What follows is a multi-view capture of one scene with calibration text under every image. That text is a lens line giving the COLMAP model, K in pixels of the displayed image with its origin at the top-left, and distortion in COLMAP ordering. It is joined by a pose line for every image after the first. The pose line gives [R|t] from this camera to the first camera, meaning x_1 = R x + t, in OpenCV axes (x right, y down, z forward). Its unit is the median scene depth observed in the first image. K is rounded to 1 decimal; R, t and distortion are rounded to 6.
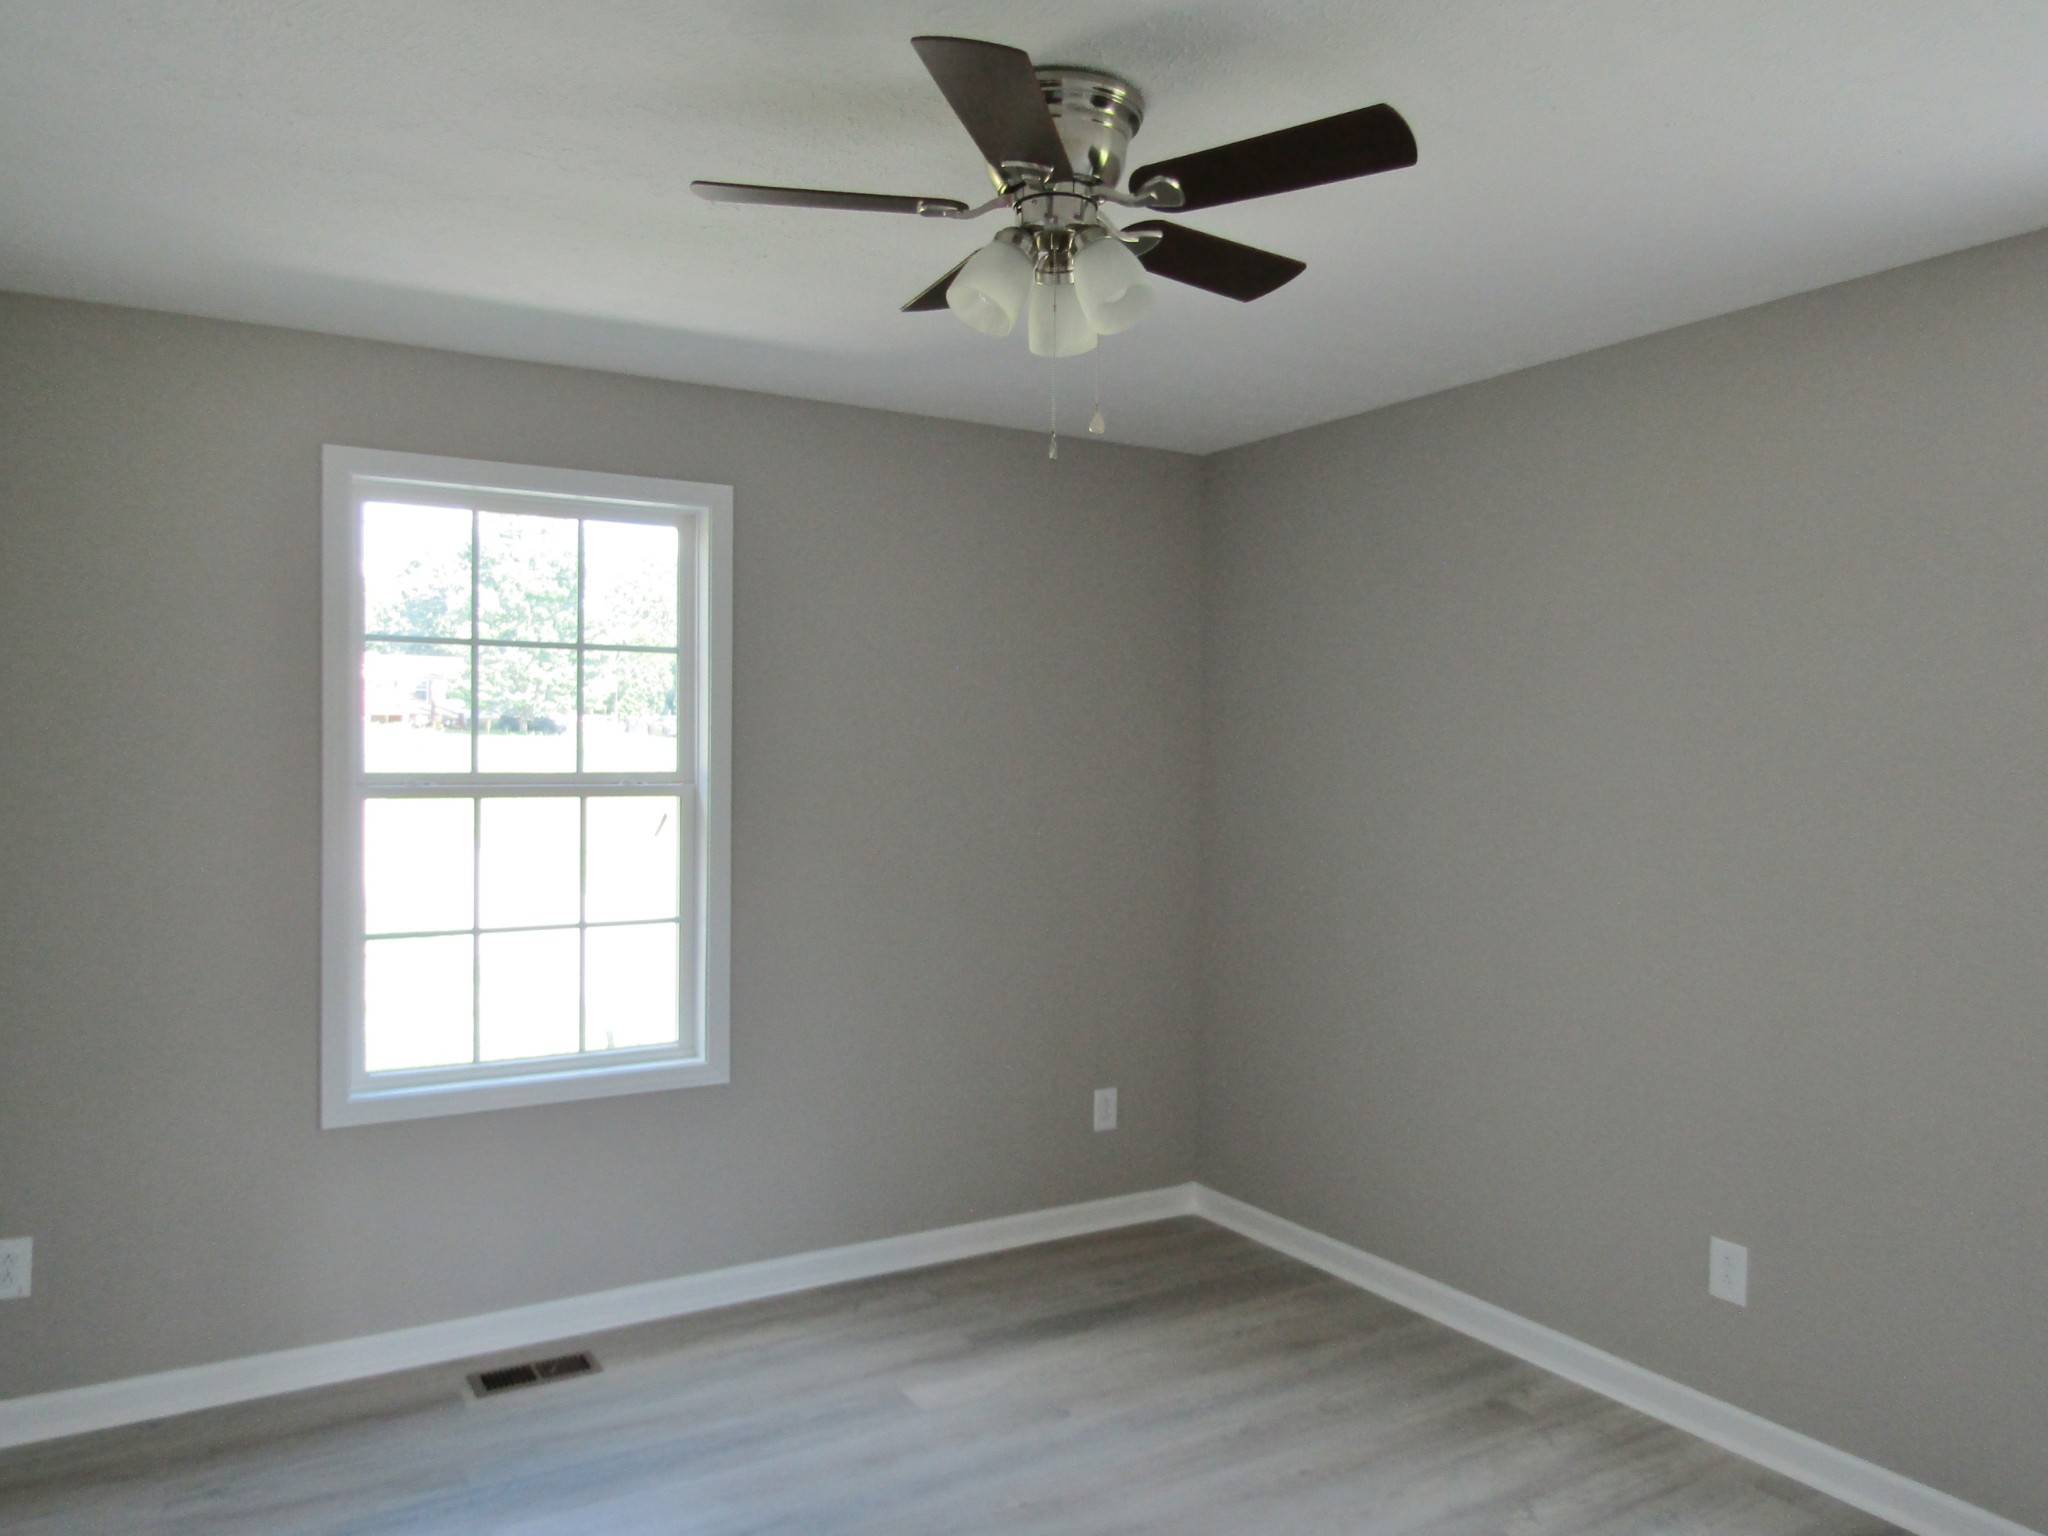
lens RADIAL K [[1490.5, 0, 1024.0], [0, 1490.5, 768.0], [0, 0, 1]] dist [0.007476, 0.004339]
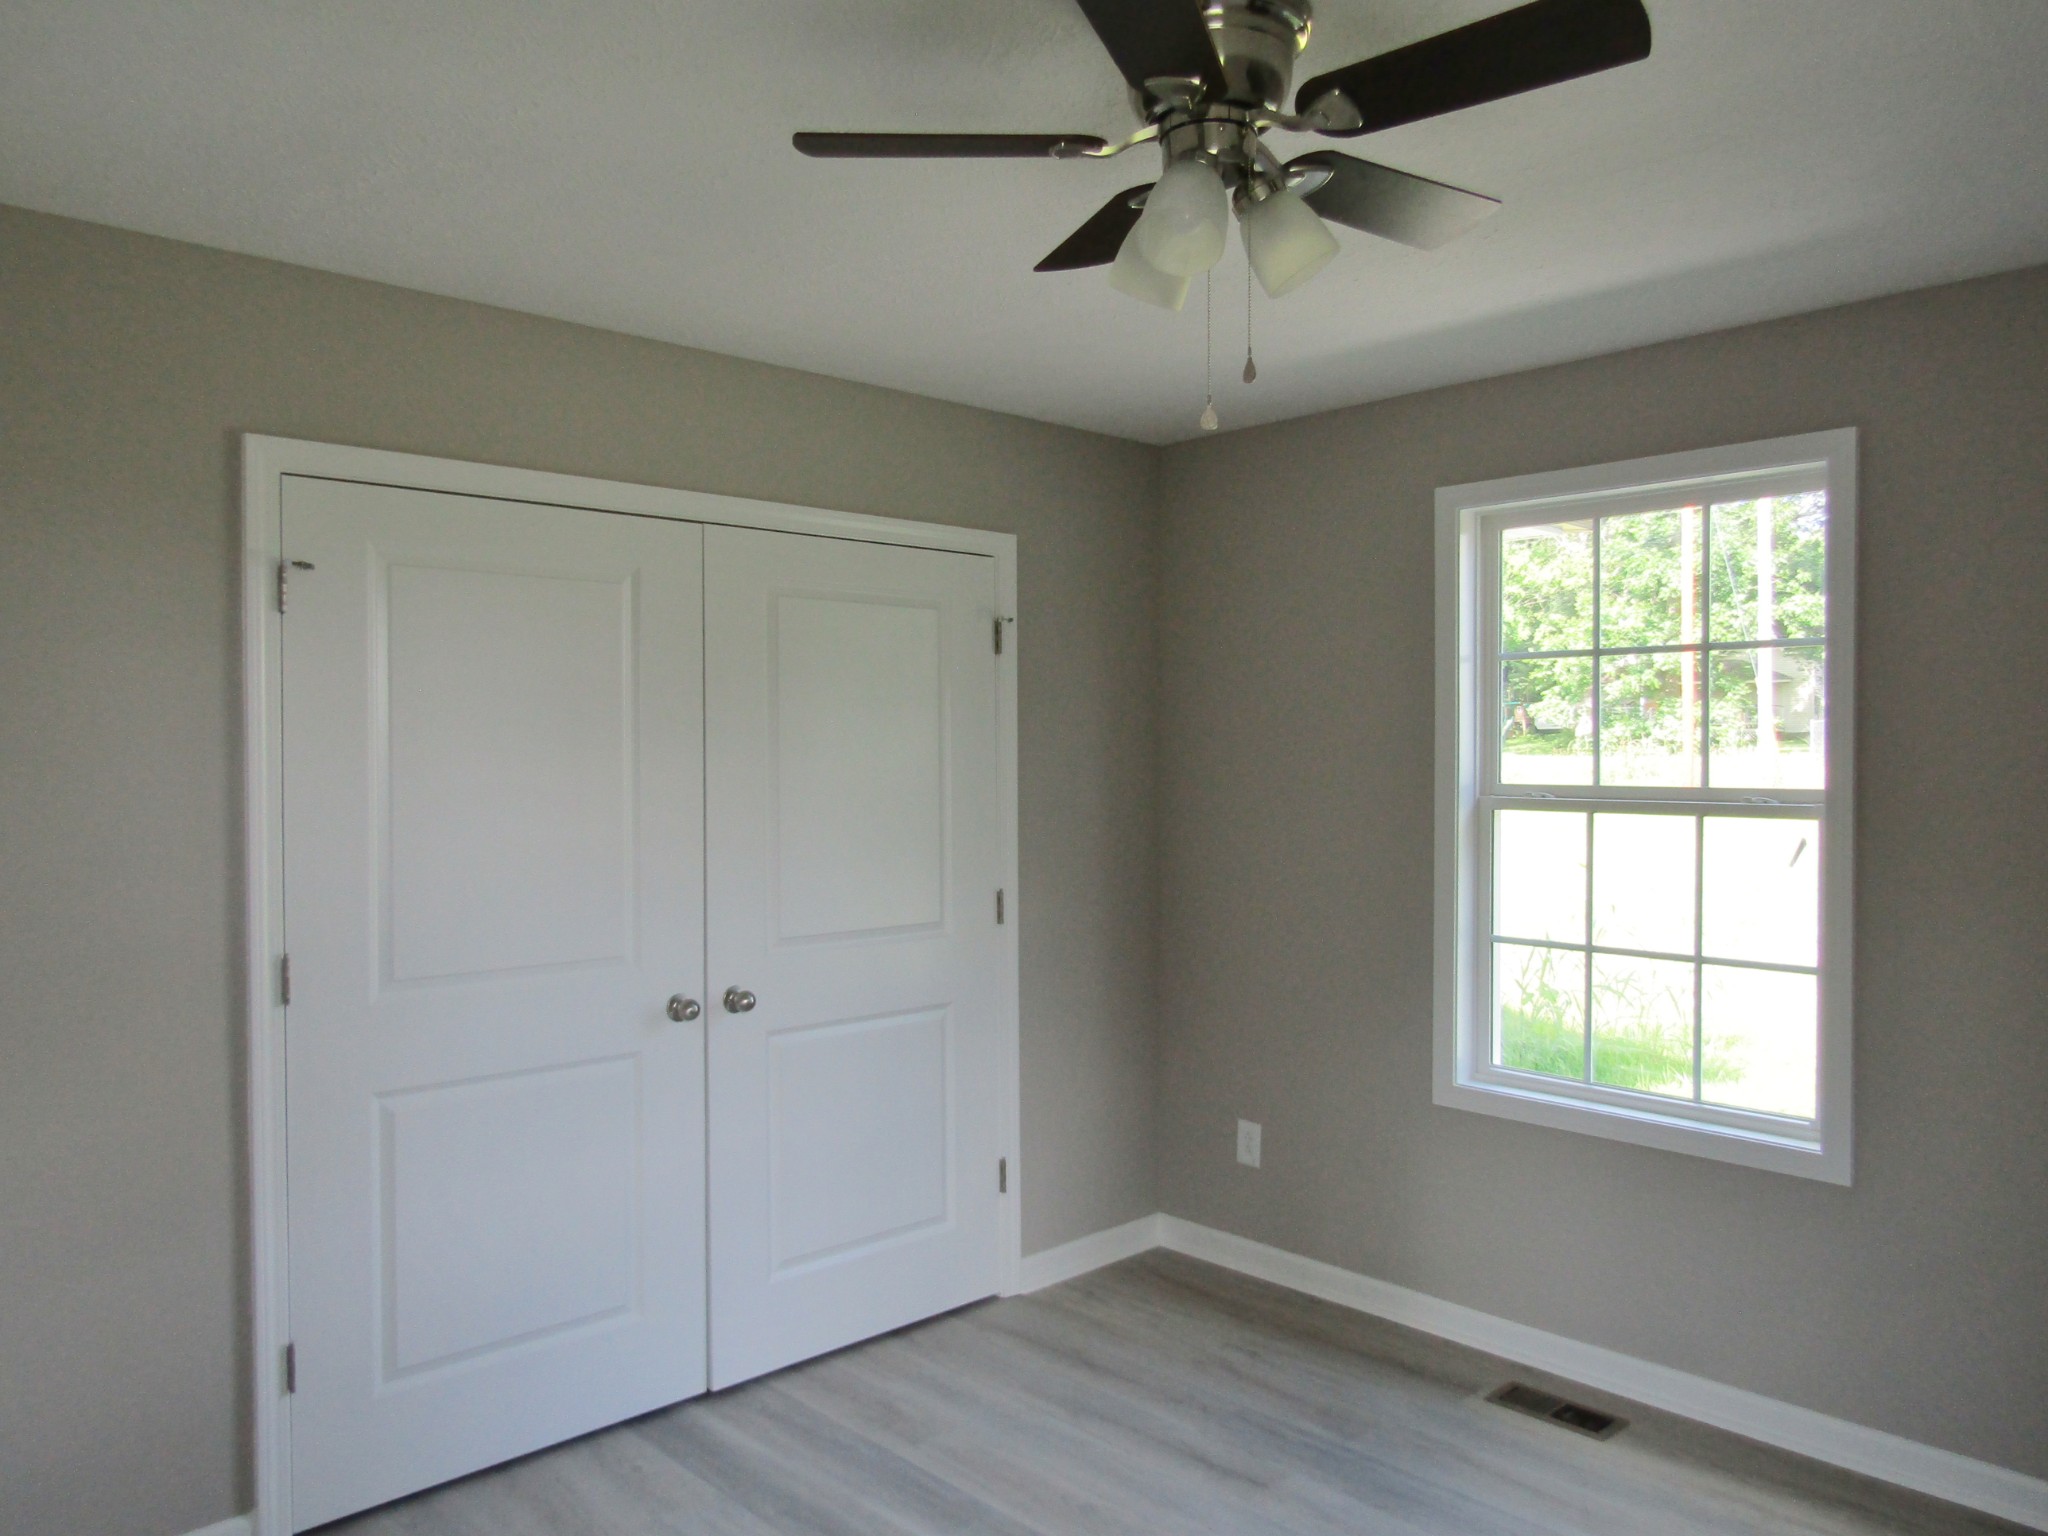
lens RADIAL K [[1490.5, 0, 1024.0], [0, 1490.5, 768.0], [0, 0, 1]] dist [0.007476, 0.004339]
pose [[0.212578, 0.004363, -0.977134, 0.501329], [-0.010156, 0.999946, 0.002256, -0.007194], [0.977091, 0.009444, 0.212611, 0.422973]]
